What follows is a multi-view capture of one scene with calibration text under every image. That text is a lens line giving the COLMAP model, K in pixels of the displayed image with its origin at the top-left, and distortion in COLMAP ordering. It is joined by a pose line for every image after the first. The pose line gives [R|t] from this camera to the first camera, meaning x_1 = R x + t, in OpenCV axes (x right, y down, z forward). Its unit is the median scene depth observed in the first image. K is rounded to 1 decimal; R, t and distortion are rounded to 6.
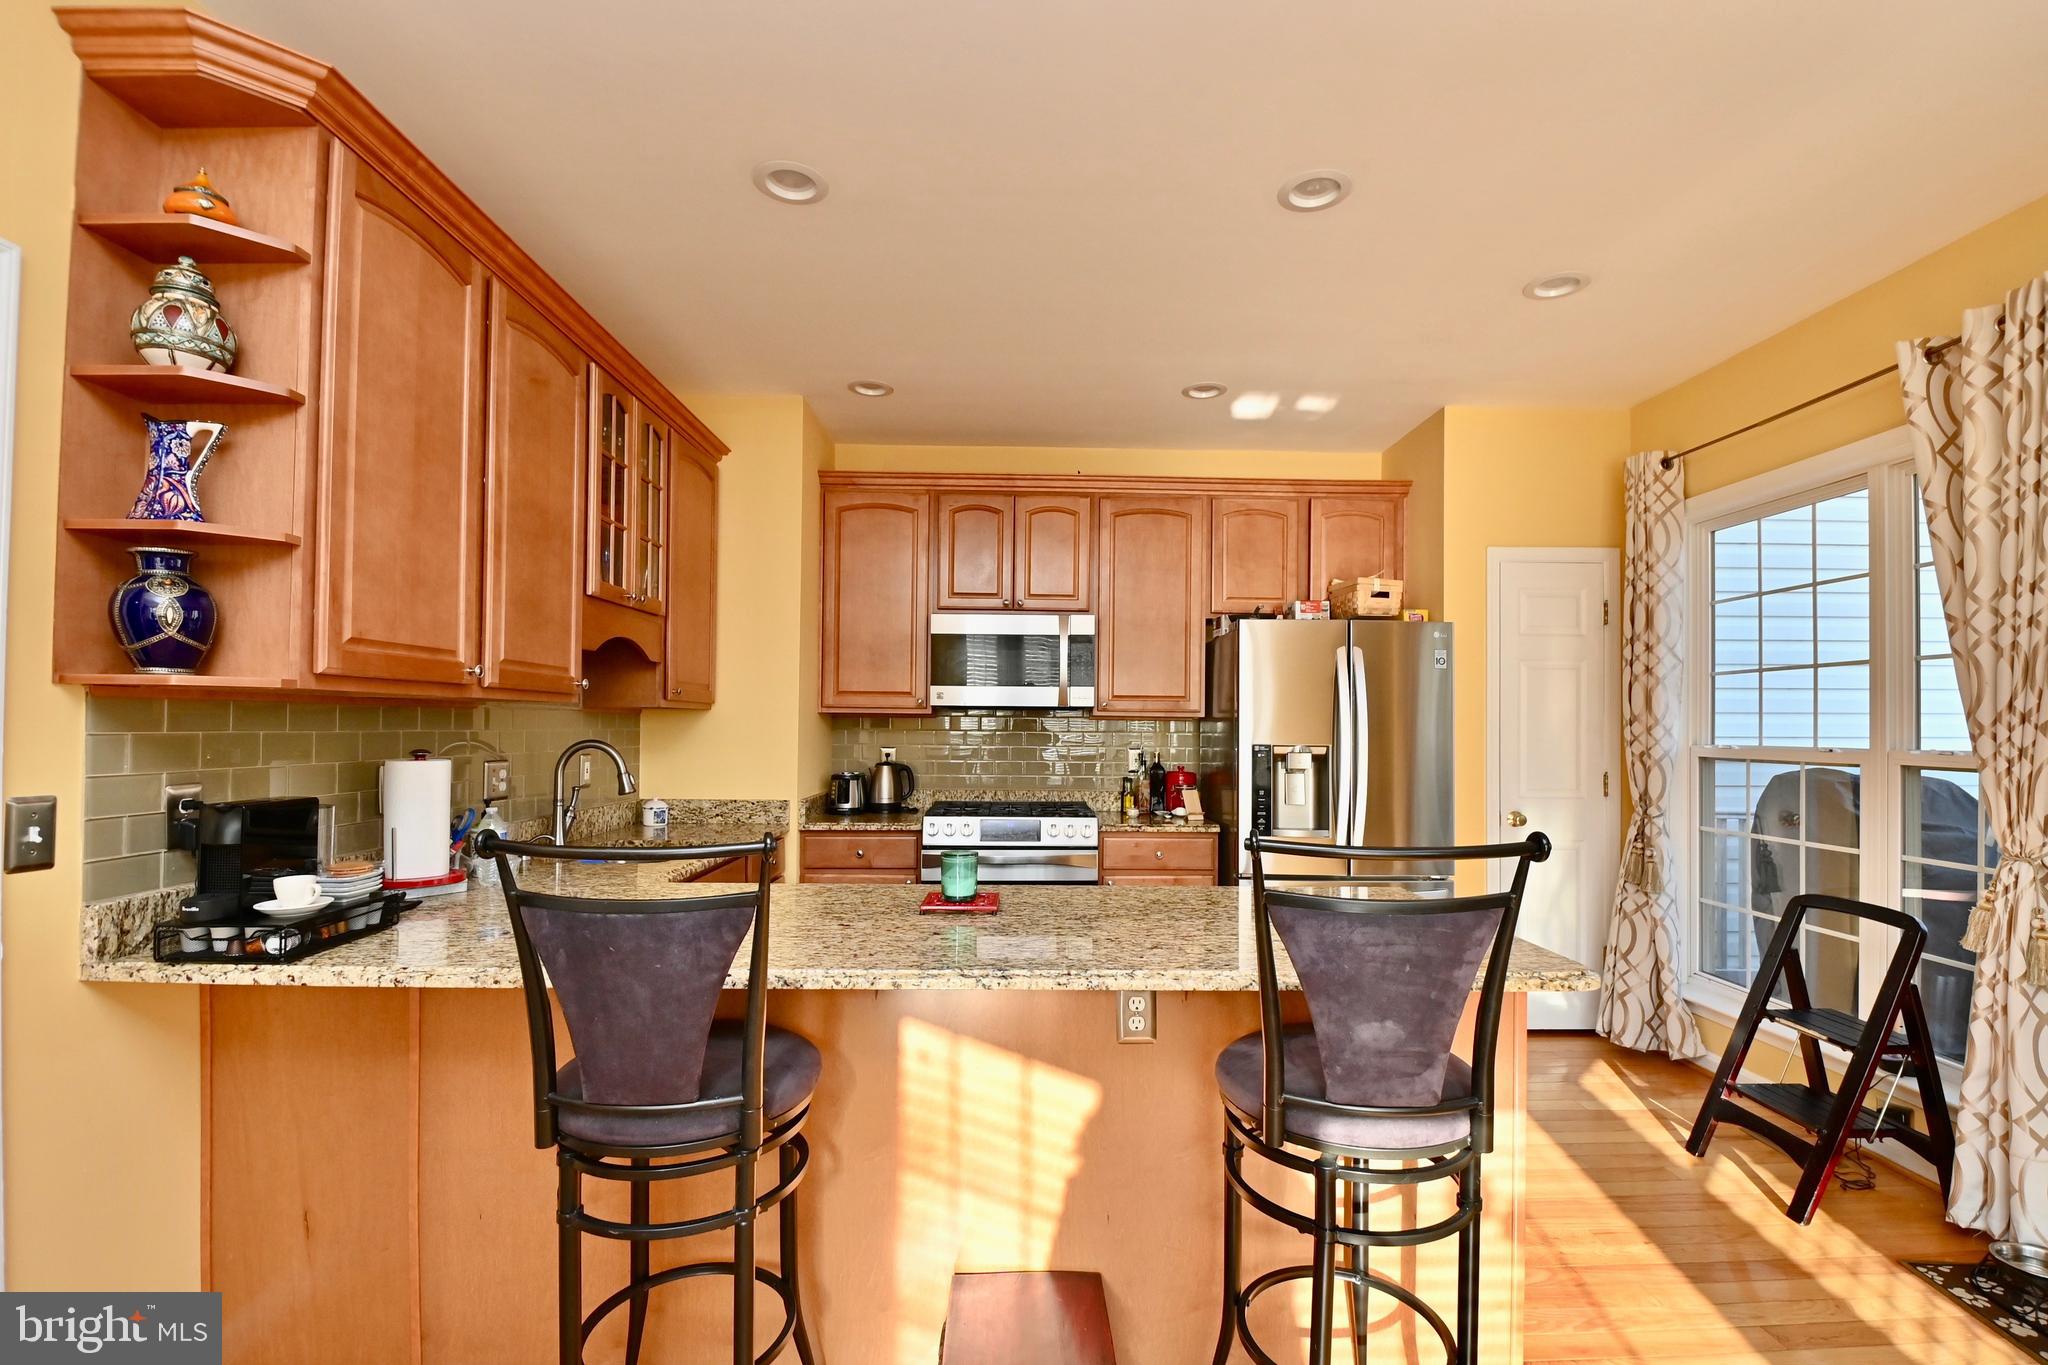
lens RADIAL K [[897.8, 0, 1039.0], [0, 897.8, 721.4], [0, 0, 1]] dist [0.010268, -0.016813]
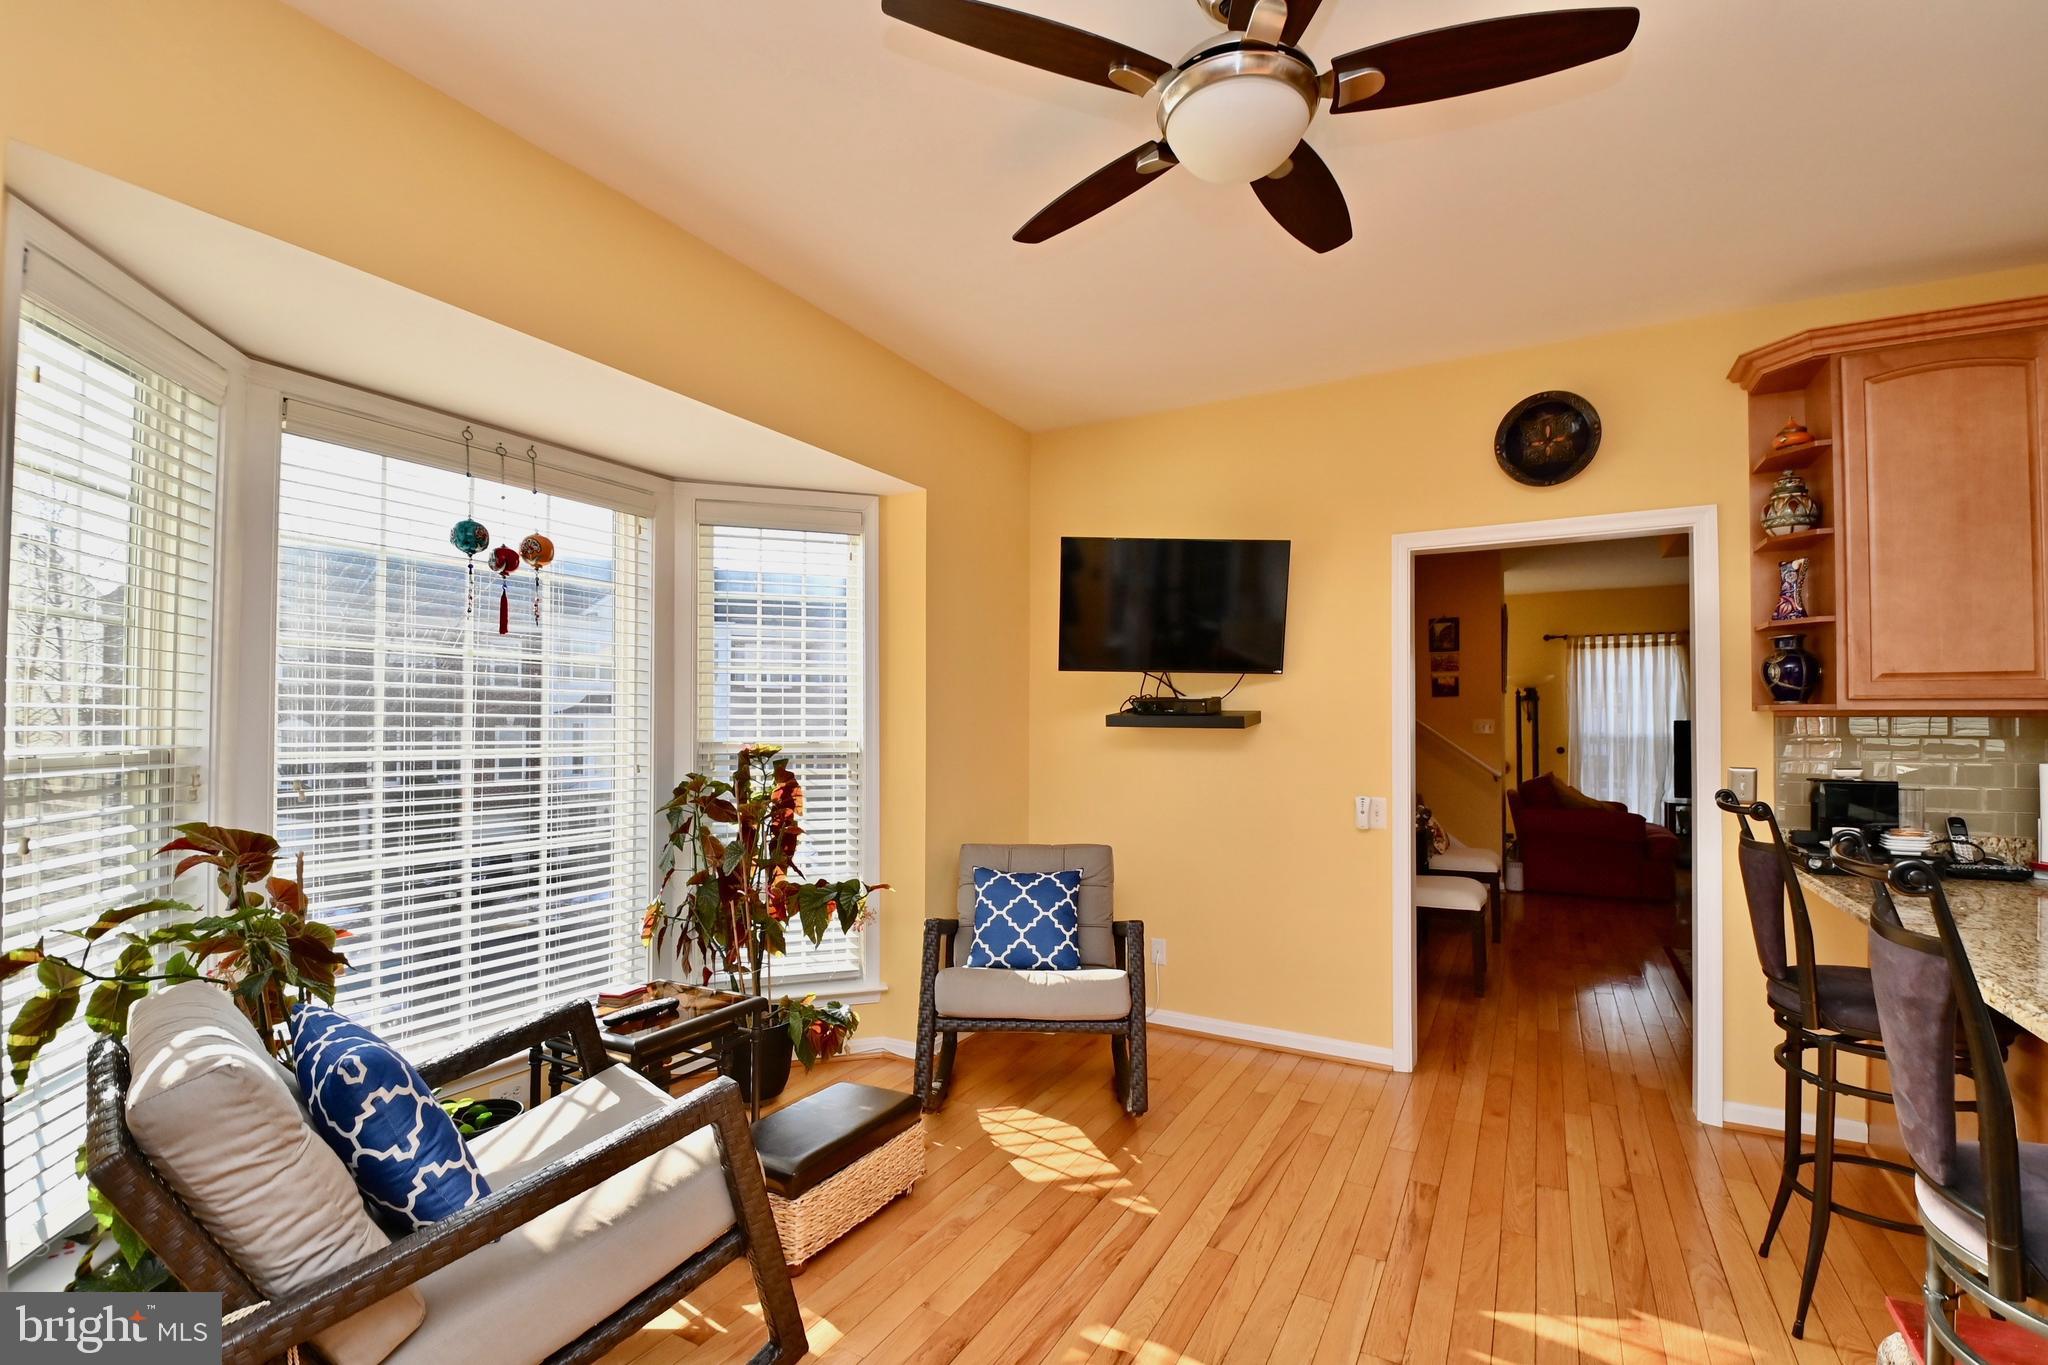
lens RADIAL K [[897.8, 0, 1036.2], [0, 897.8, 713.1], [0, 0, 1]] dist [0.010268, -0.016813]
pose [[-0.498057, -0.019531, -0.866924, 0.544731], [-0.005633, 0.999798, -0.019289, 0.004076], [0.867126, -0.004724, -0.498066, 0.232274]]
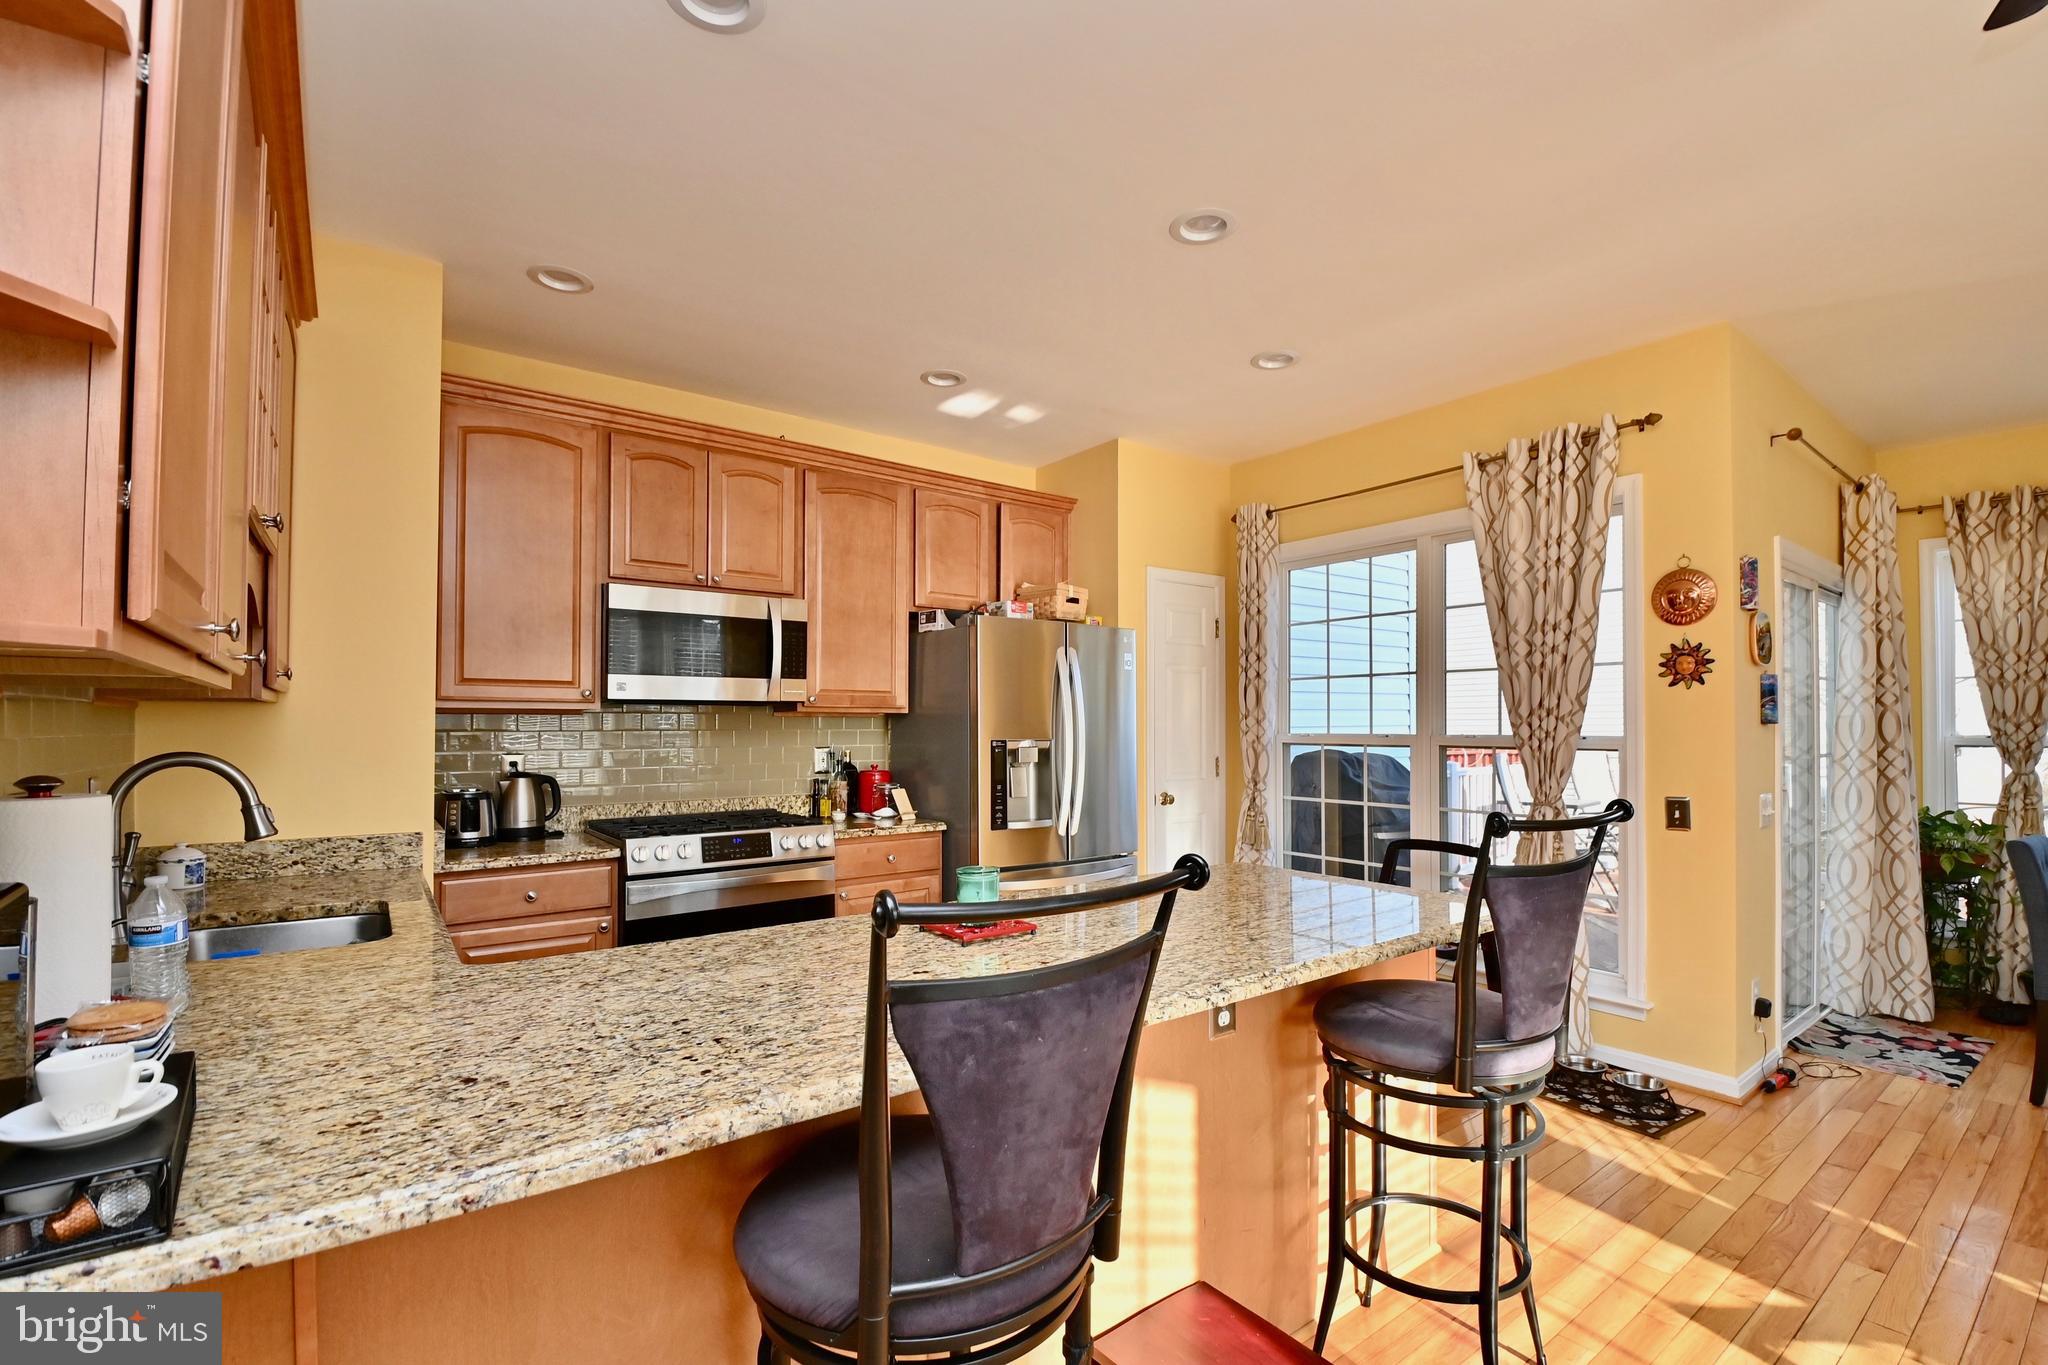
lens RADIAL K [[897.8, 0, 1039.1], [0, 897.8, 720.7], [0, 0, 1]] dist [0.010268, -0.016813]
pose [[0.808545, -0.006629, 0.588397, -0.297018], [0.005069, 0.999978, 0.004301, -0.000111], [-0.588413, -0.000495, 0.808561, 0.145407]]
